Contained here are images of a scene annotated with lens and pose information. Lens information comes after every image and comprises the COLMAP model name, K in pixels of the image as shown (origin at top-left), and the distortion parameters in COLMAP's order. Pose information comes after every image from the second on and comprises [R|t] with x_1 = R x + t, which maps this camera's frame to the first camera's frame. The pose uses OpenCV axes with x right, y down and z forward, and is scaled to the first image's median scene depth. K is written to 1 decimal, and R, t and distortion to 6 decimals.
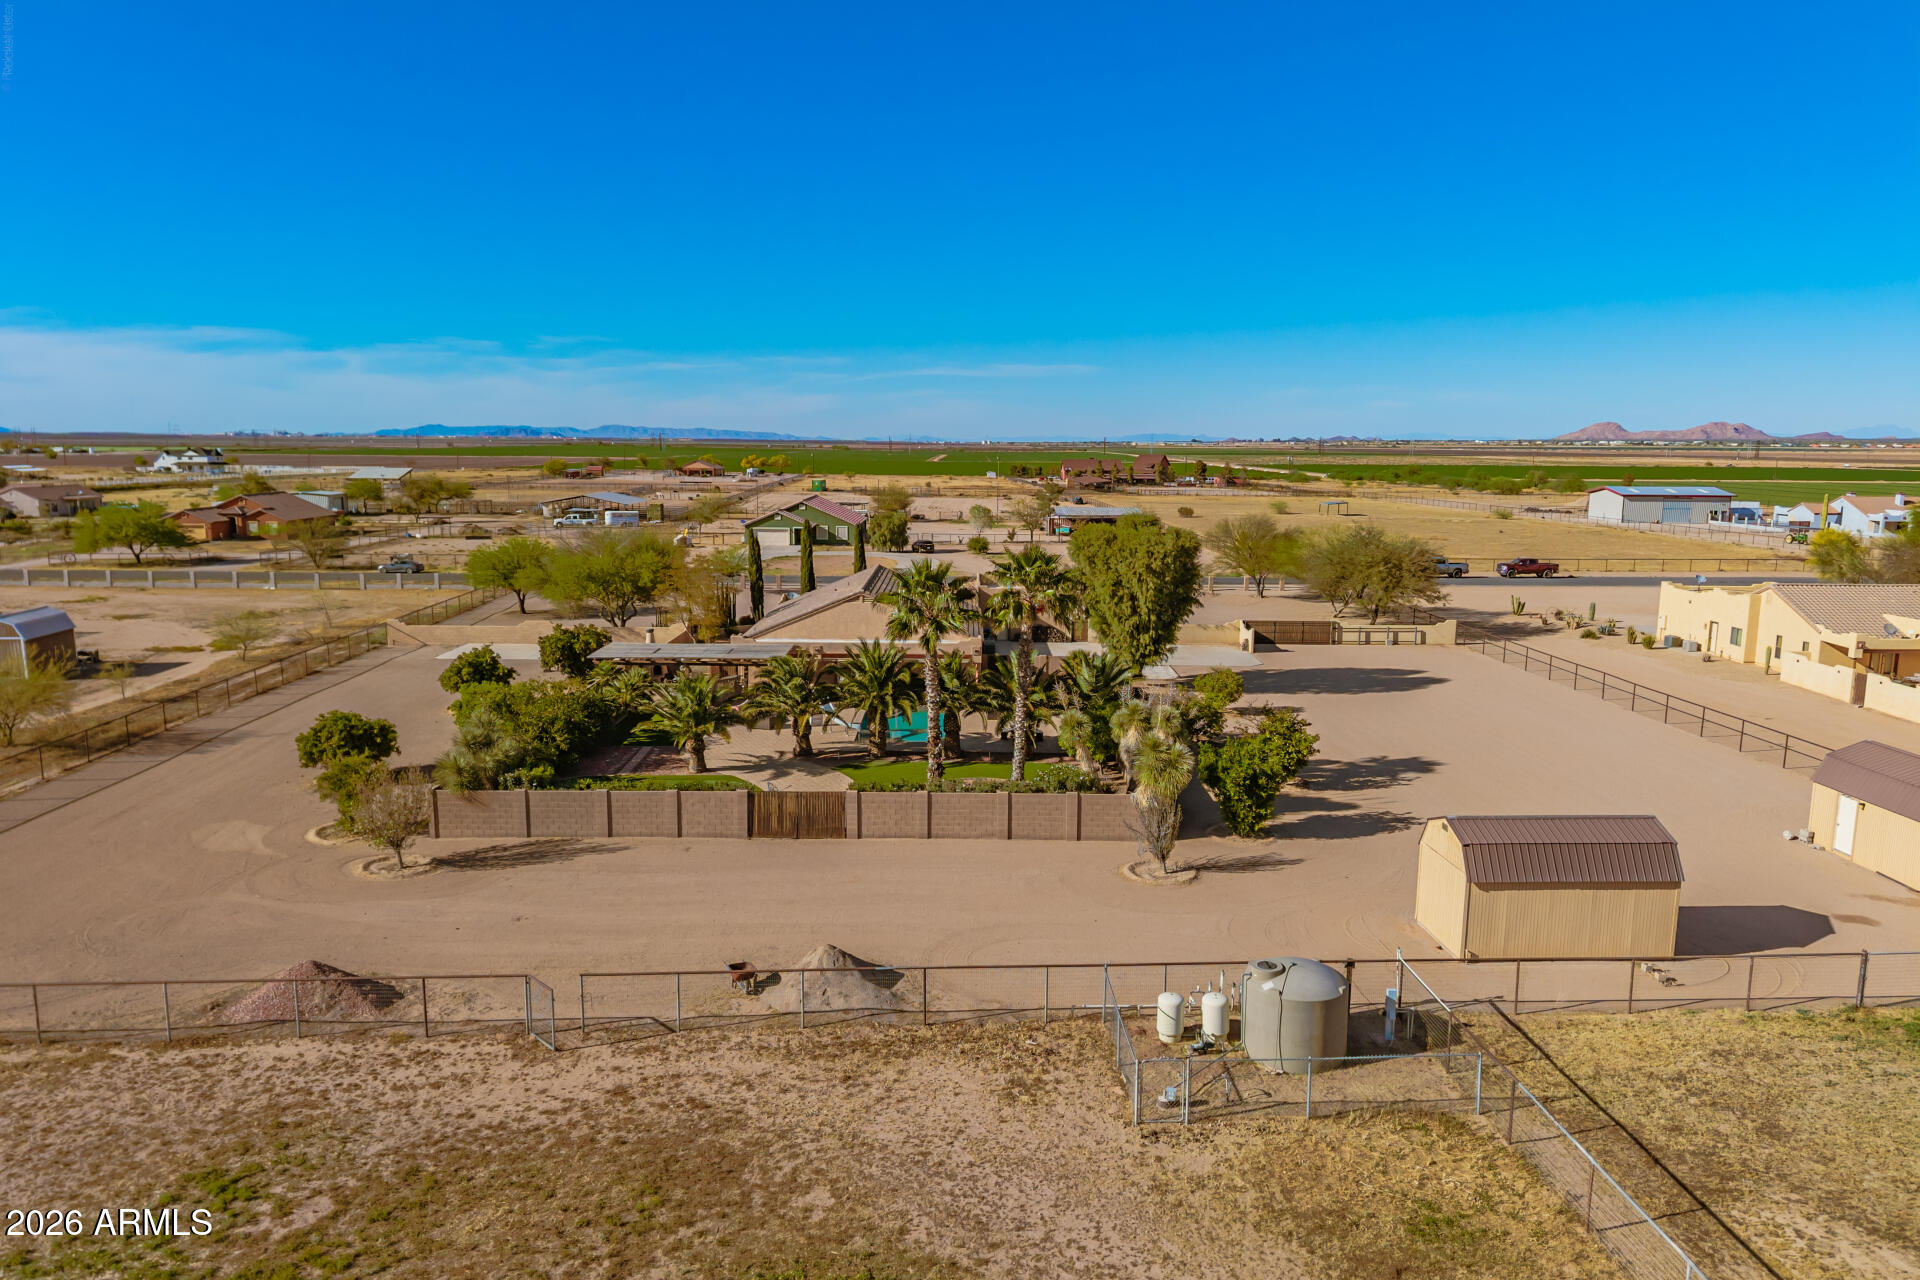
lens RADIAL K [[1276.1, 0, 968.9], [0, 1276.1, 654.8], [0, 0, 1]] dist [0.029173, -0.031354]
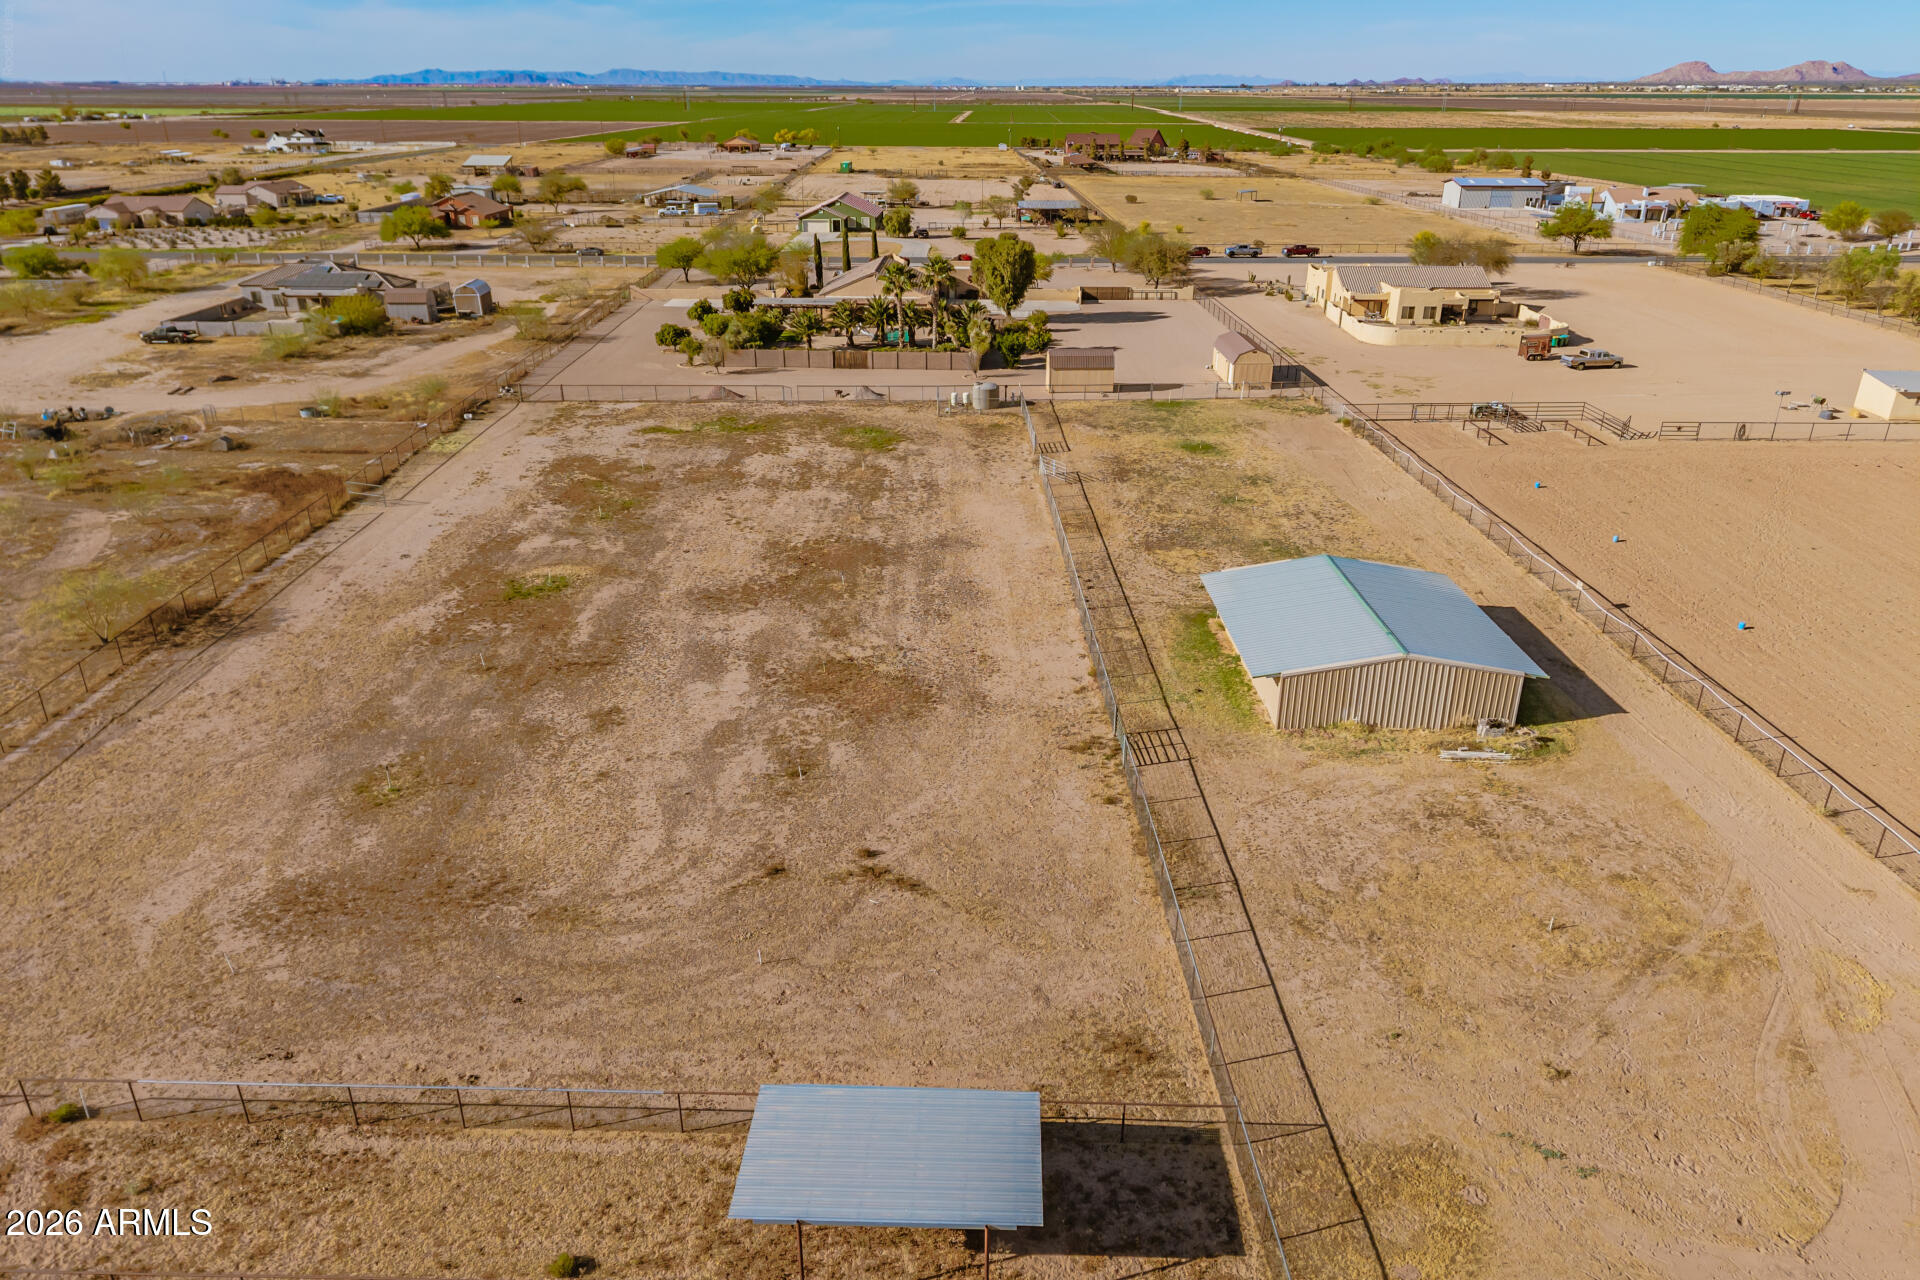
lens RADIAL K [[1276.1, 0, 955.6], [0, 1276.1, 655.4], [0, 0, 1]] dist [0.029173, -0.031354]
pose [[0.999411, 0.008265, -0.033311, 0.093106], [0.000357, 0.968015, 0.250891, 0.024230], [0.034320, -0.250755, 0.967442, -0.890764]]
